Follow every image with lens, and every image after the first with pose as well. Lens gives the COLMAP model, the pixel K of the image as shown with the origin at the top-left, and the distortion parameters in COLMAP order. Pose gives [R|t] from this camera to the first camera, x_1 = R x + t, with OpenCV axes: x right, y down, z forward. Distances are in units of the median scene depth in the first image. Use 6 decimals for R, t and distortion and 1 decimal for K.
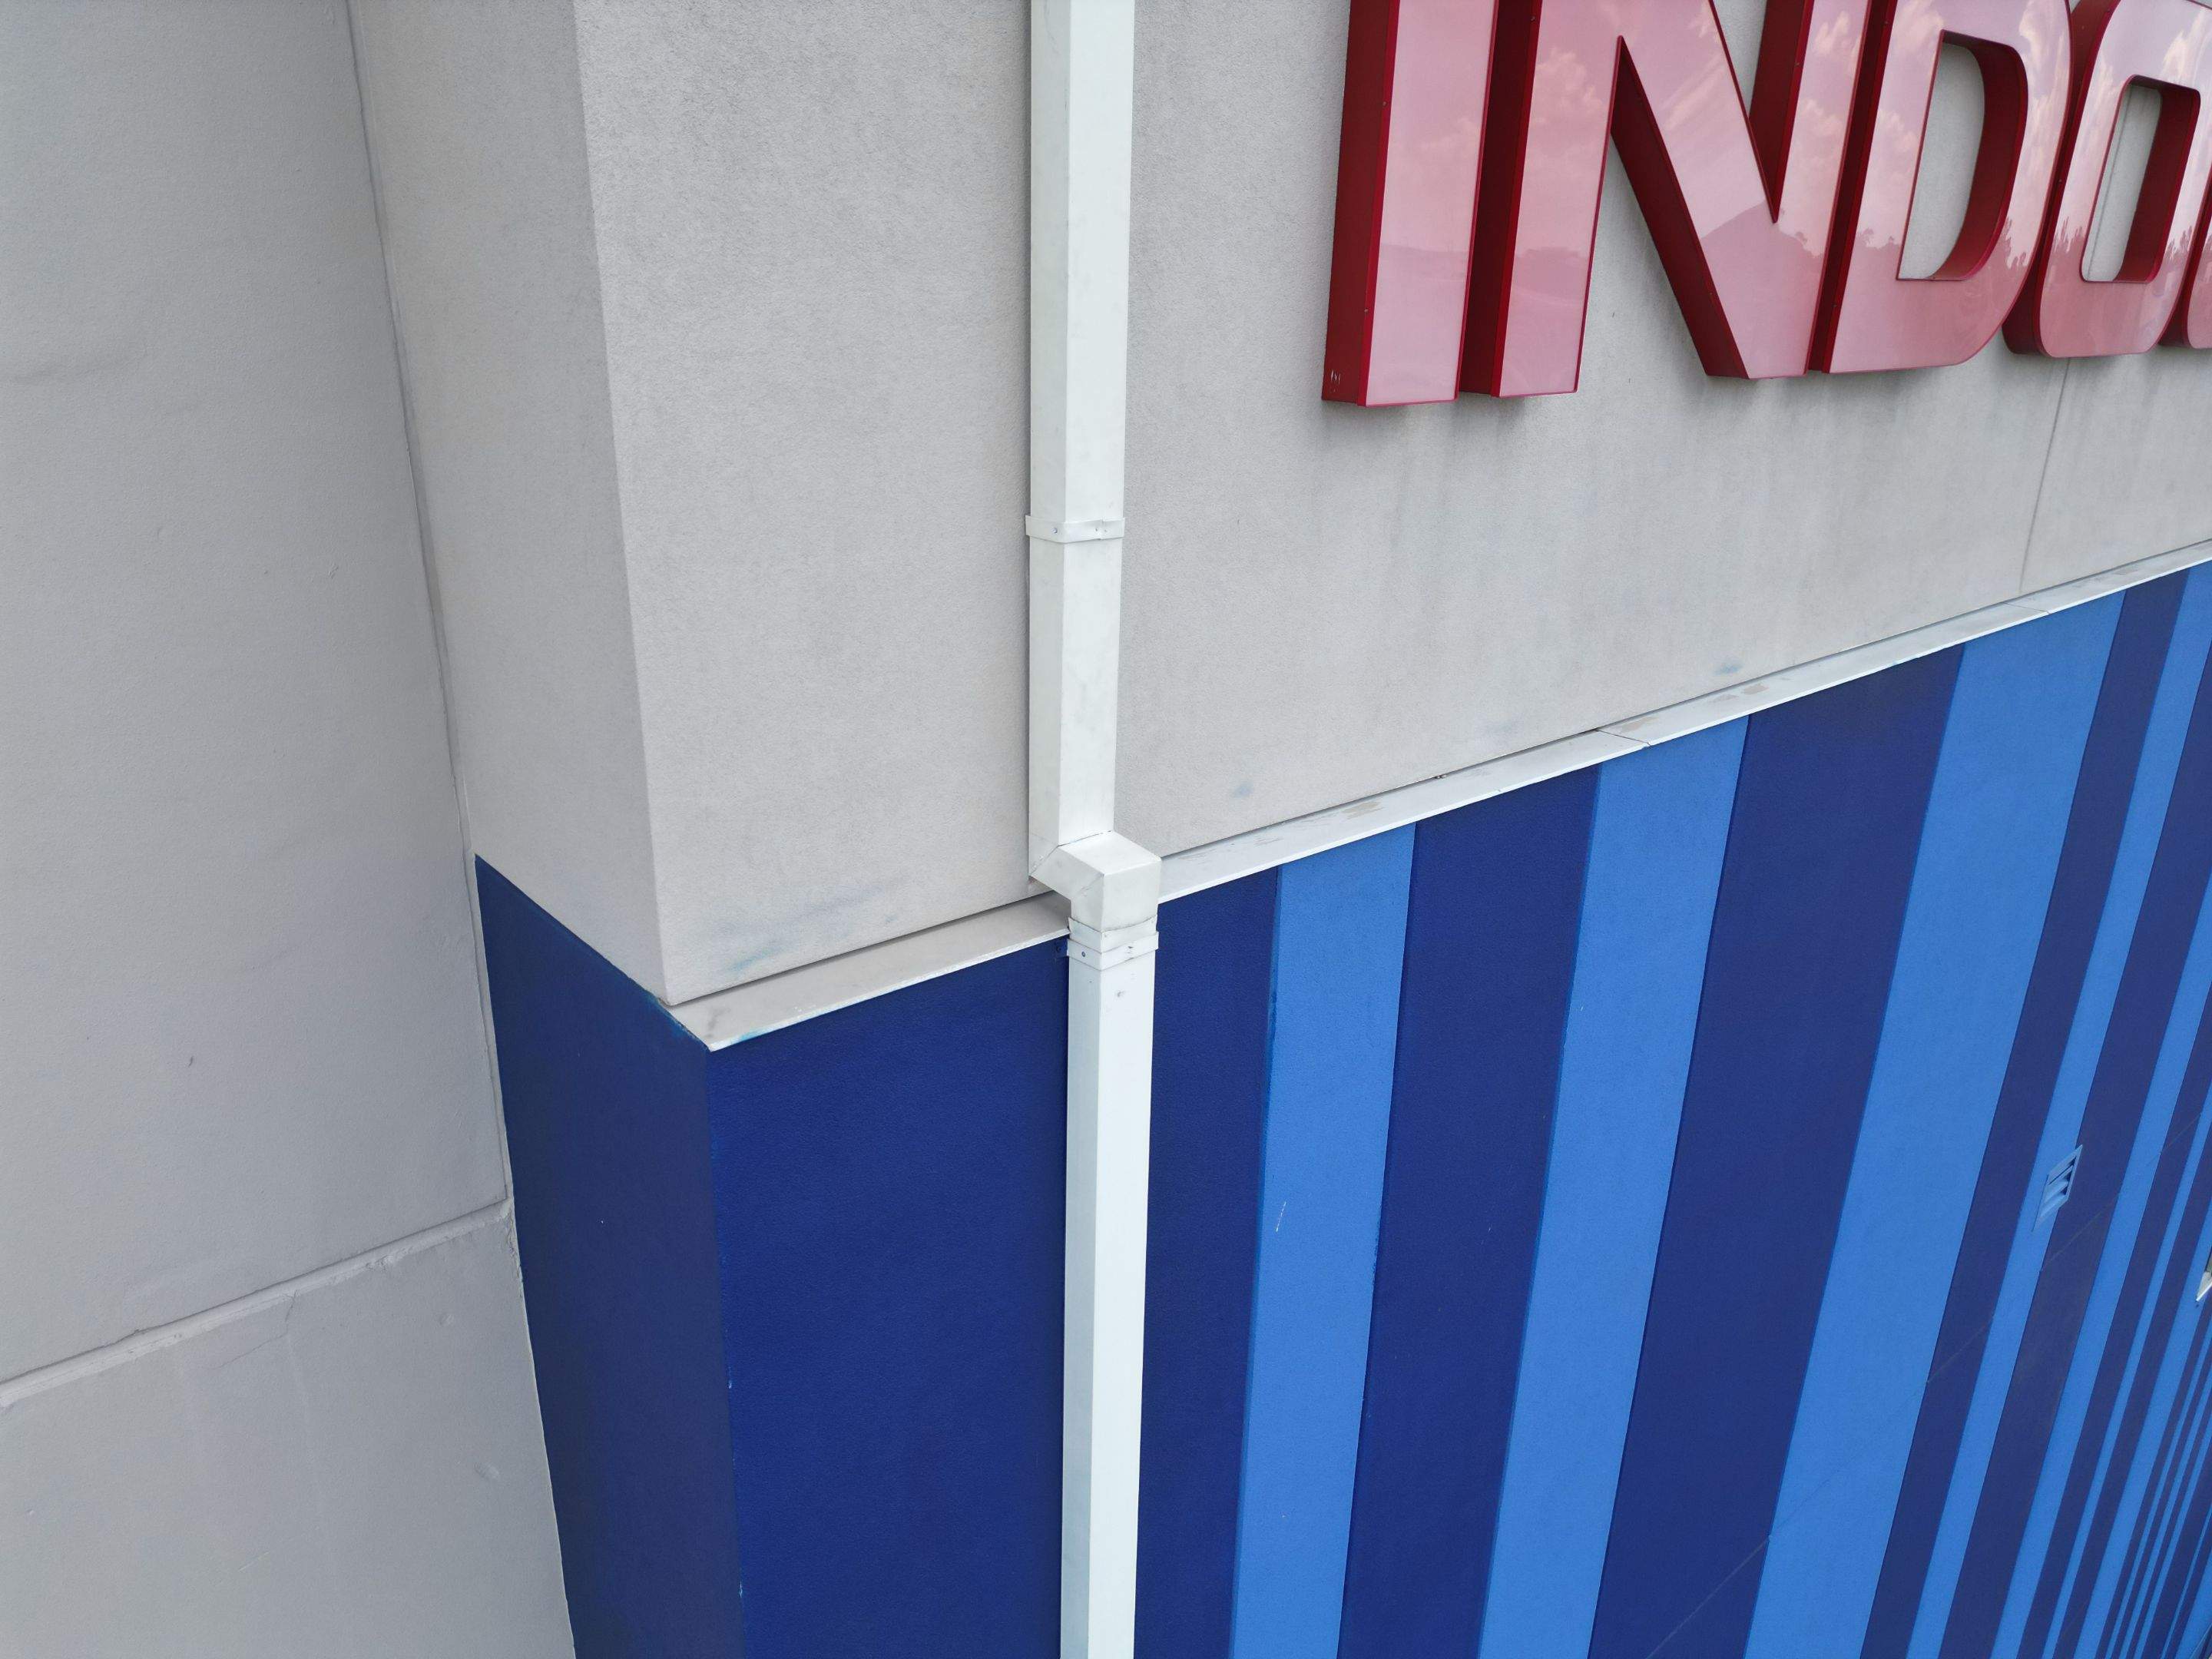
lens RADIAL K [[1552.5, 0, 1106.0], [0, 1552.5, 829.5], [0, 0, 1]] dist [0.076631, -0.077440]
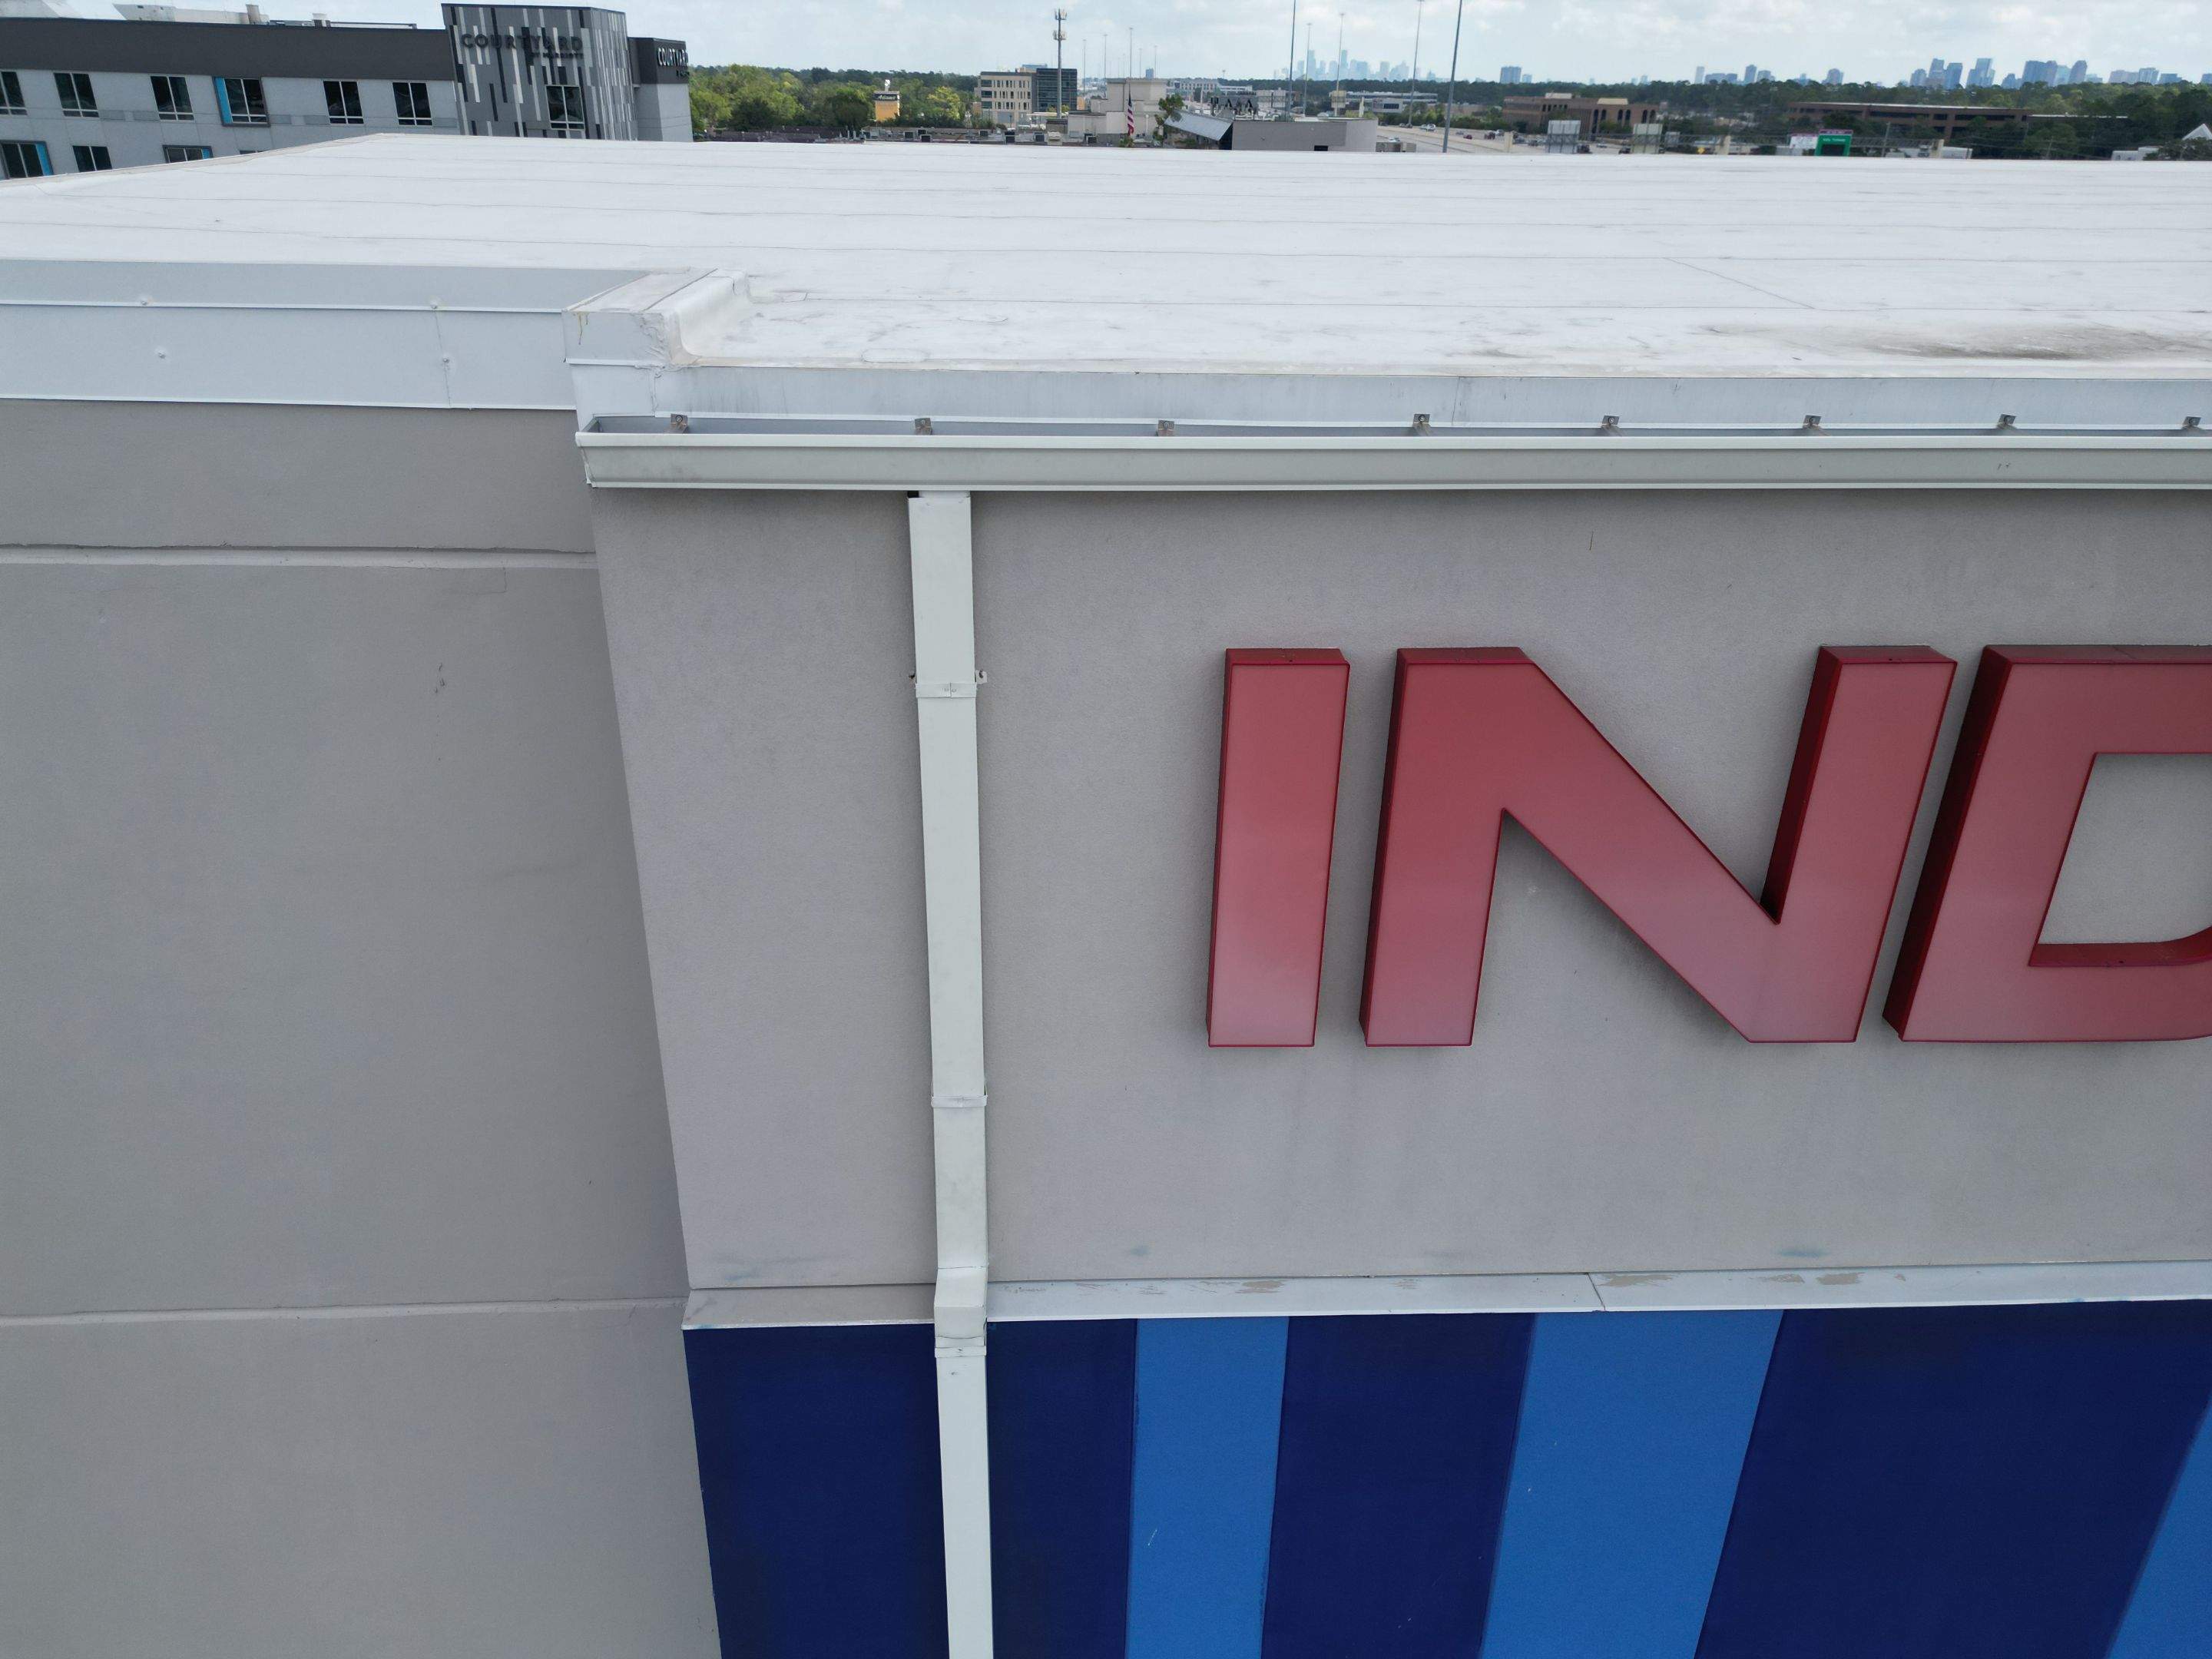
lens RADIAL K [[1552.5, 0, 1106.0], [0, 1552.5, 829.5], [0, 0, 1]] dist [0.076631, -0.077440]
pose [[0.789053, 0.256974, -0.557996, 0.820298], [-0.212866, 0.966405, 0.144048, -0.642159], [0.576267, 0.005117, 0.817246, -0.174275]]
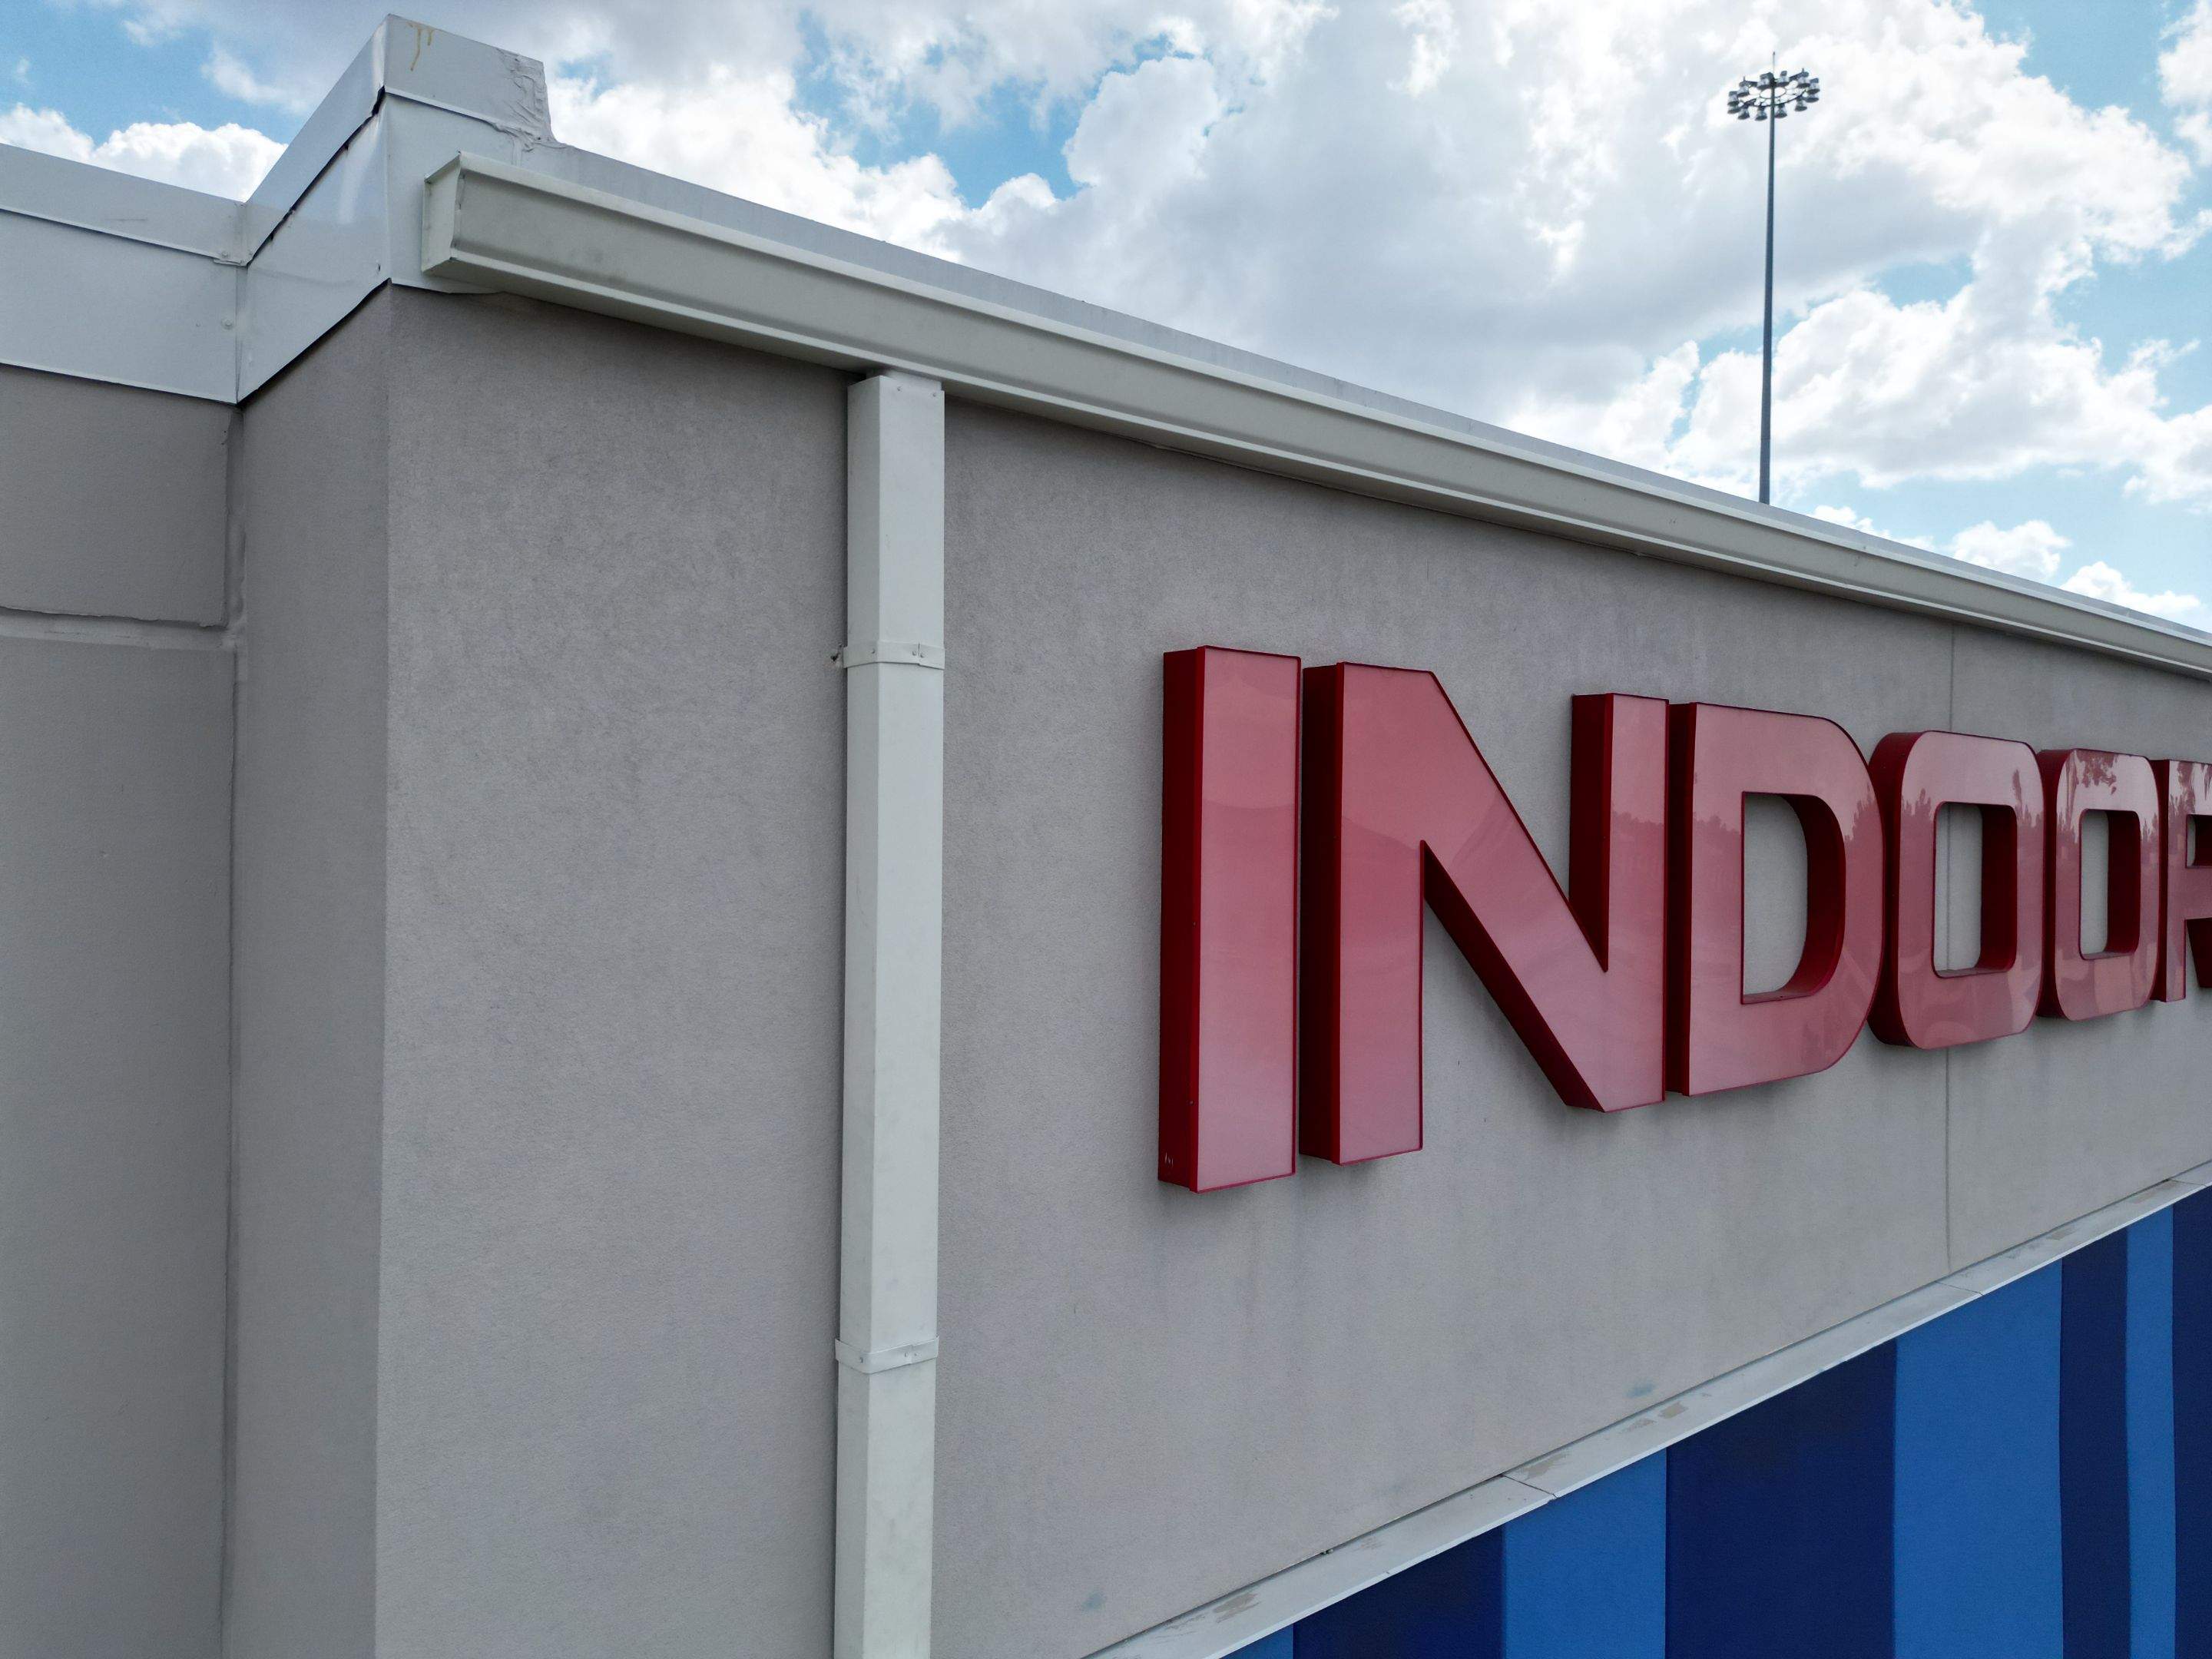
lens RADIAL K [[1552.5, 0, 1106.0], [0, 1552.5, 829.5], [0, 0, 1]] dist [0.076631, -0.077440]
pose [[0.999936, -0.011180, 0.001736, 0.109328], [0.011091, 0.938280, -0.345699, -0.144499], [0.002236, 0.345696, 0.938344, -0.033127]]
